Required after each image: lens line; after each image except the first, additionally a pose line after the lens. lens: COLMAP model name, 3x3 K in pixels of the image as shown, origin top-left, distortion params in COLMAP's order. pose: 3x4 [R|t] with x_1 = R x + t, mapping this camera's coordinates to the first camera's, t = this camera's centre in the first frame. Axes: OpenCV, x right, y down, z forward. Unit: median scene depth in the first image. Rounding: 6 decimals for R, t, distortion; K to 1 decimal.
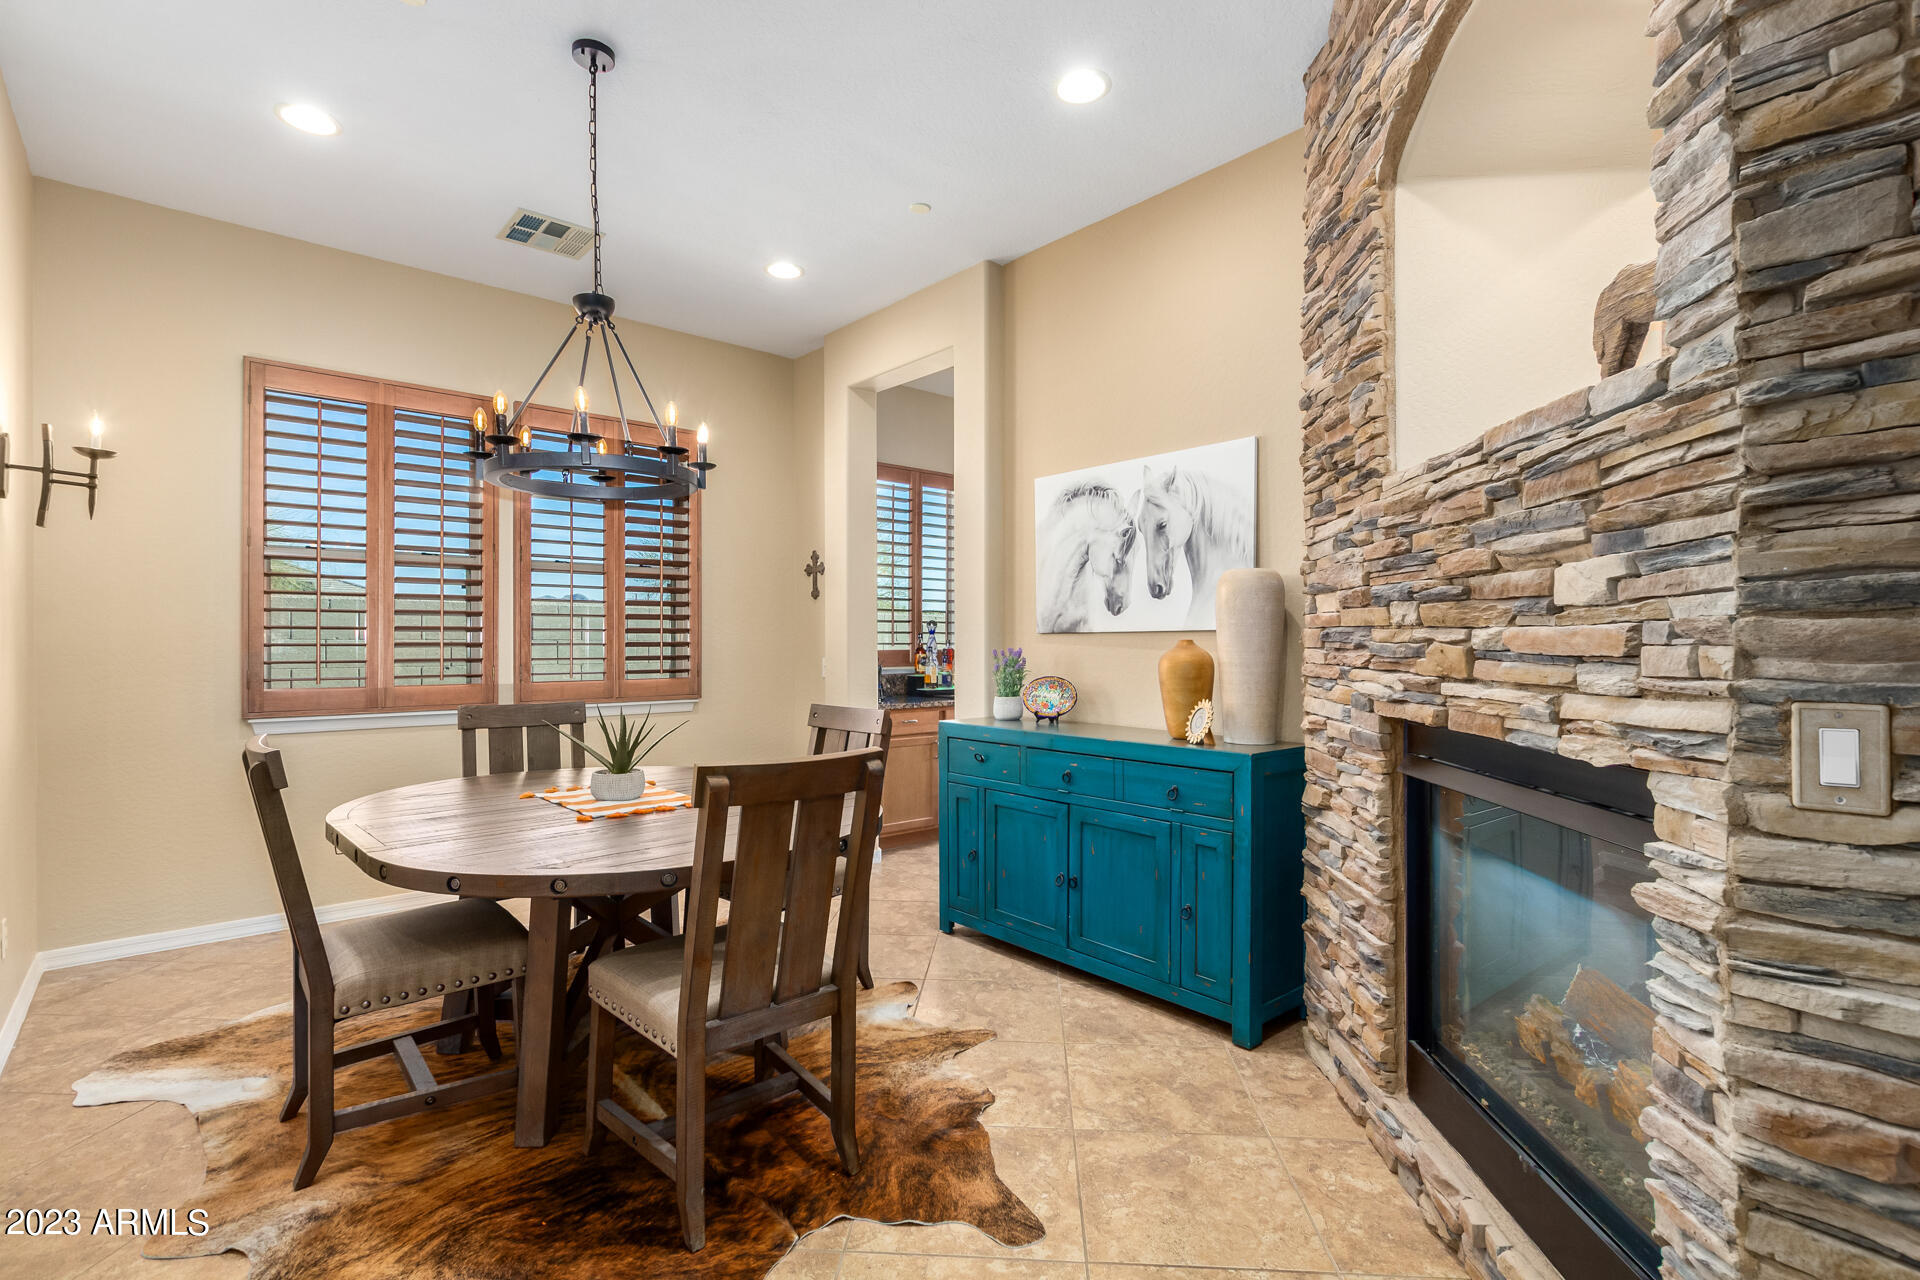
lens RADIAL K [[884.5, 0, 970.0], [0, 884.5, 648.8], [0, 0, 1]] dist [0.007660, -0.002041]
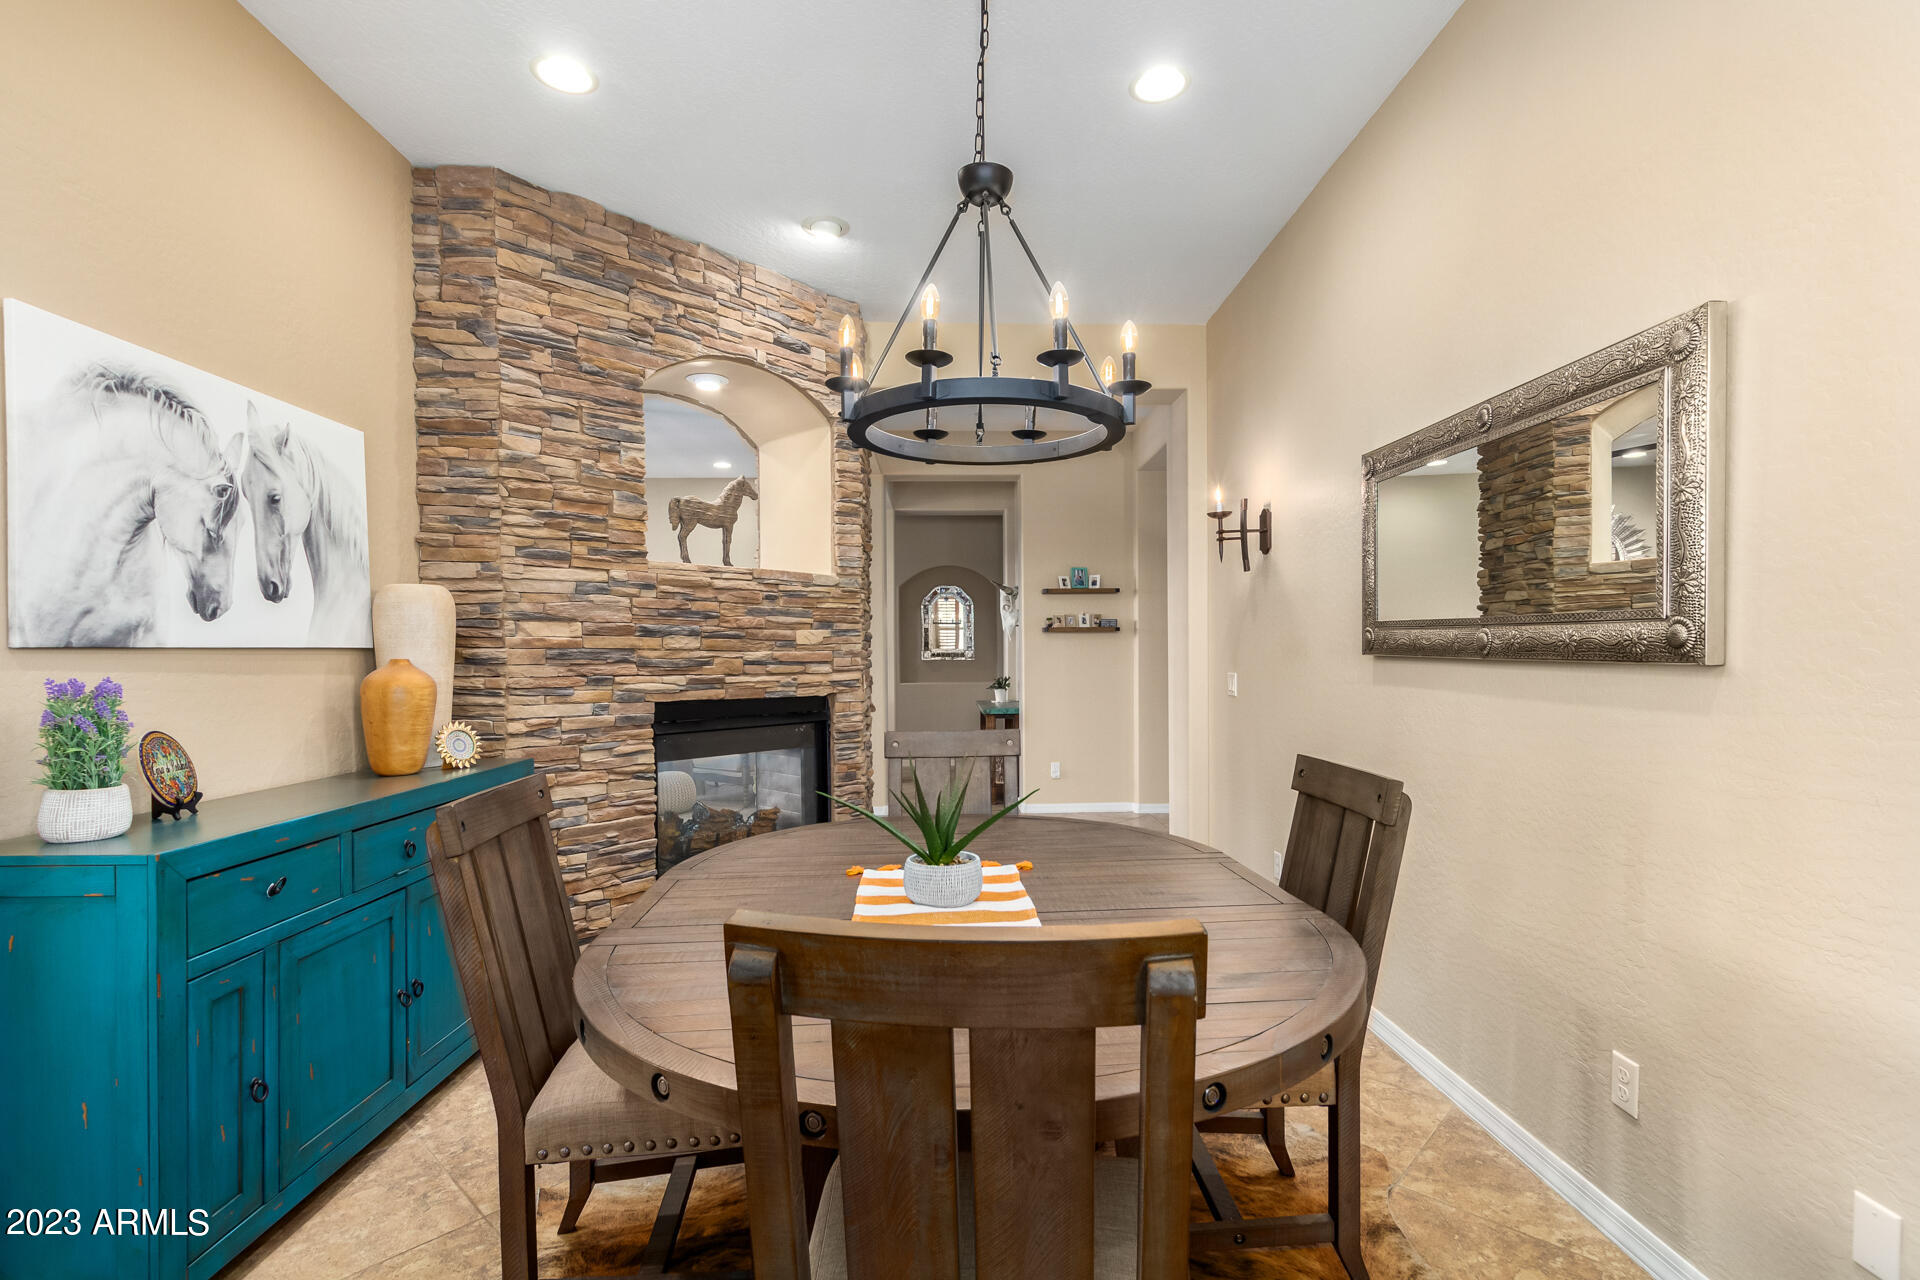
lens RADIAL K [[884.5, 0, 970.0], [0, 884.5, 648.8], [0, 0, 1]] dist [0.007660, -0.002041]
pose [[-0.769285, 0.006528, 0.638872, -0.658099], [0.010938, 0.999936, 0.002954, -0.015058], [-0.638812, 0.009261, -0.769307, 1.181523]]
